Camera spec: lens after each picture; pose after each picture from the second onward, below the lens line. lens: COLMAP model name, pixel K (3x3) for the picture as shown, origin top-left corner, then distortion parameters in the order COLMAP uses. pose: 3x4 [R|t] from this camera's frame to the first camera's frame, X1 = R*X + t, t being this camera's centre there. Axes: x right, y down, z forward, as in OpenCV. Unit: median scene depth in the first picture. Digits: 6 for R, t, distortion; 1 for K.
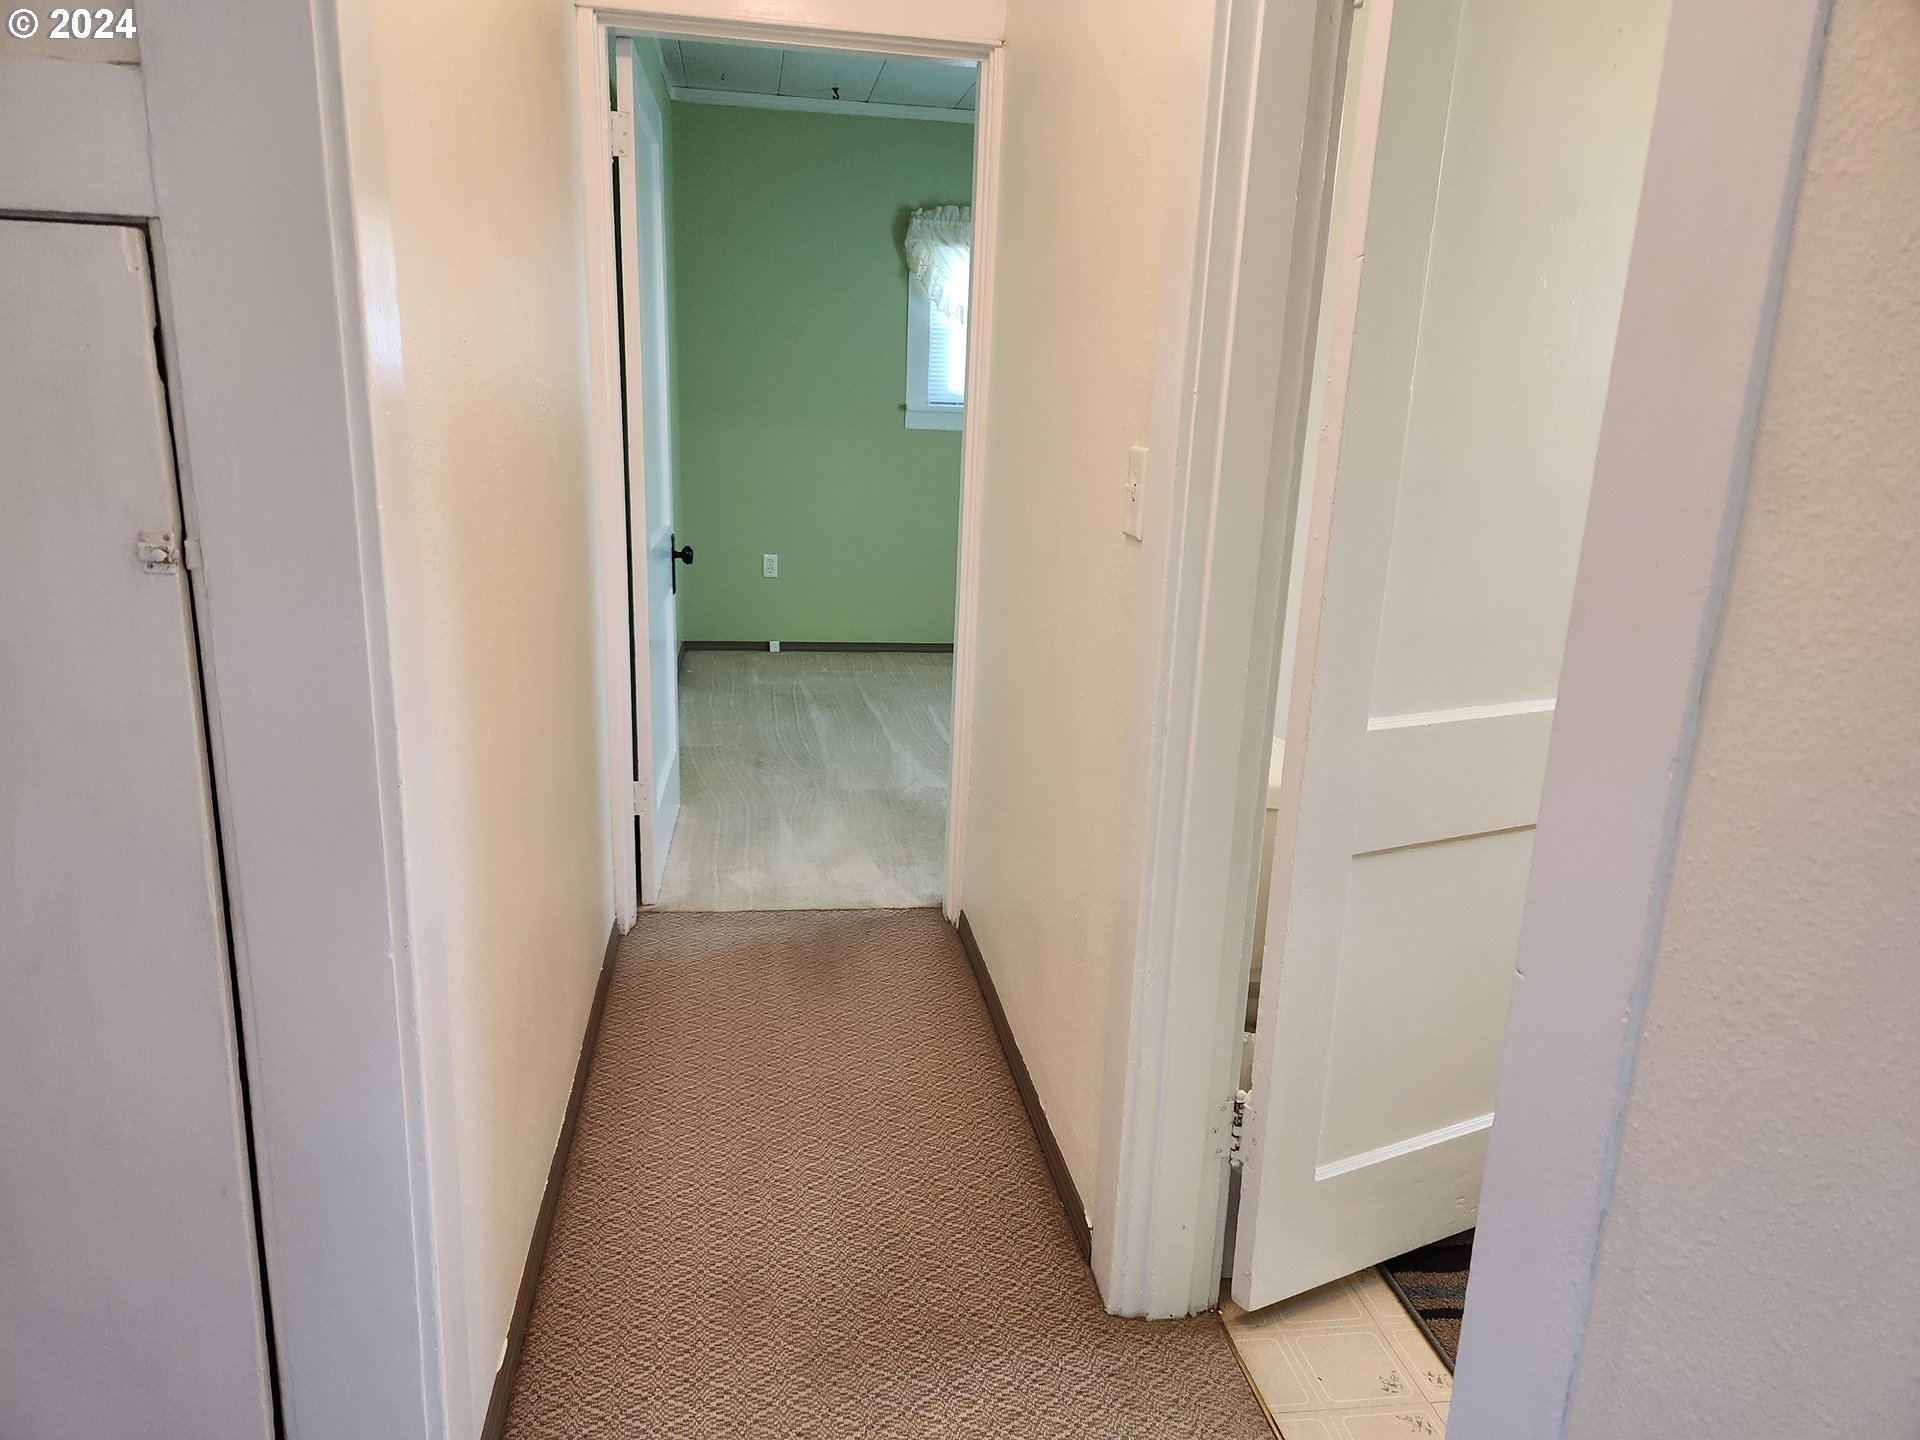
lens RADIAL K [[1276.0, 0, 969.0], [0, 1276.0, 732.1], [0, 0, 1]] dist [0.079228, -0.065186]
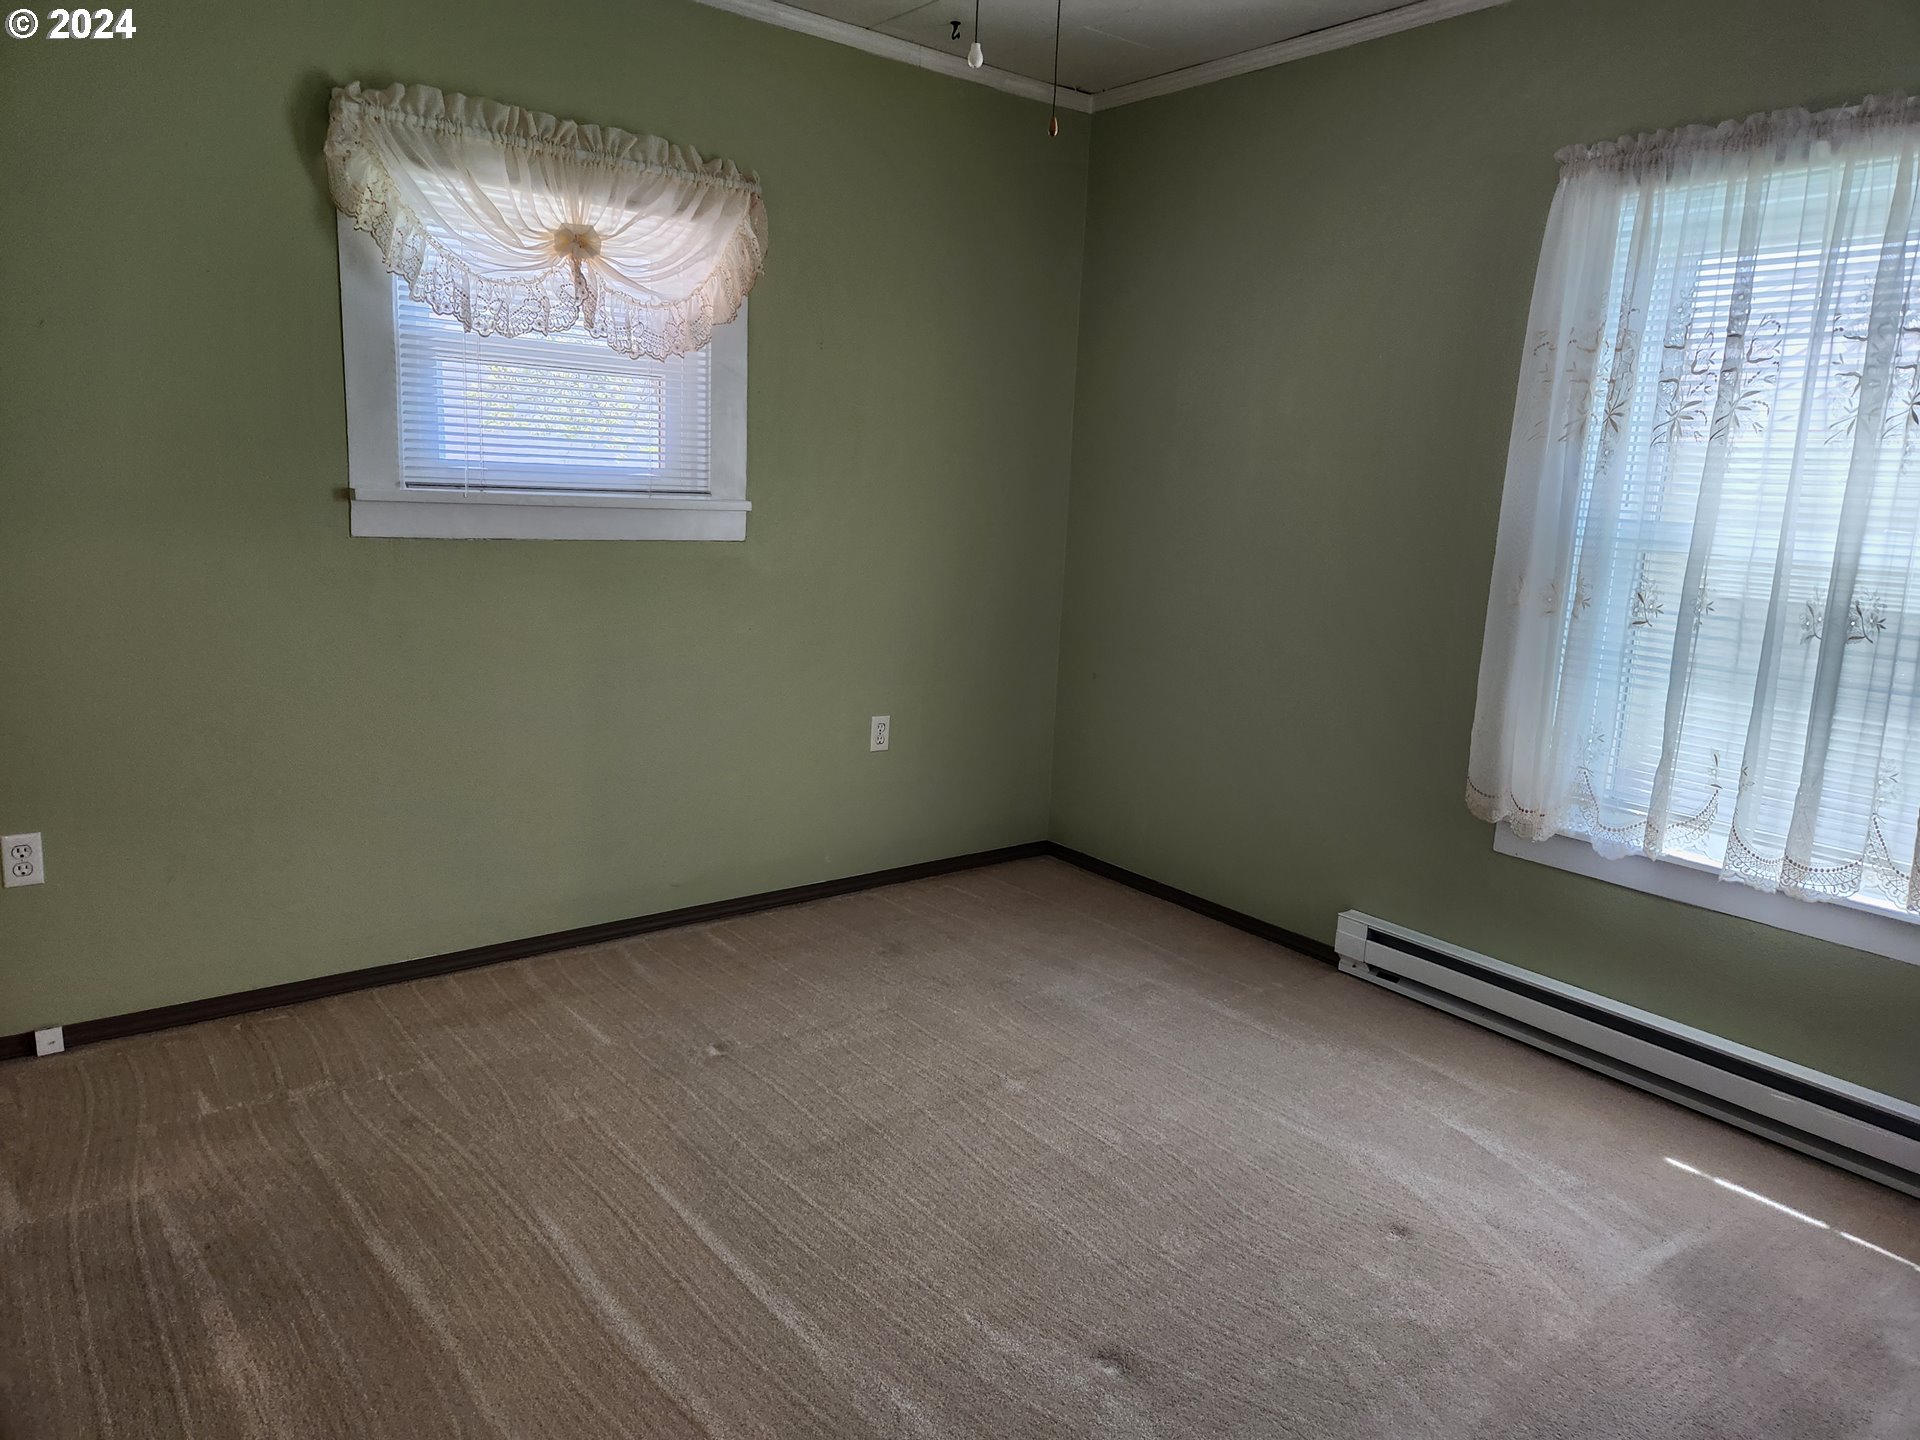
lens RADIAL K [[1276.0, 0, 969.0], [0, 1276.0, 732.1], [0, 0, 1]] dist [0.079228, -0.065186]
pose [[0.879254, -0.078433, 0.469852, -0.083002], [0.106164, 0.993808, -0.032771, -0.128784], [-0.464373, 0.078696, 0.882137, 0.489510]]
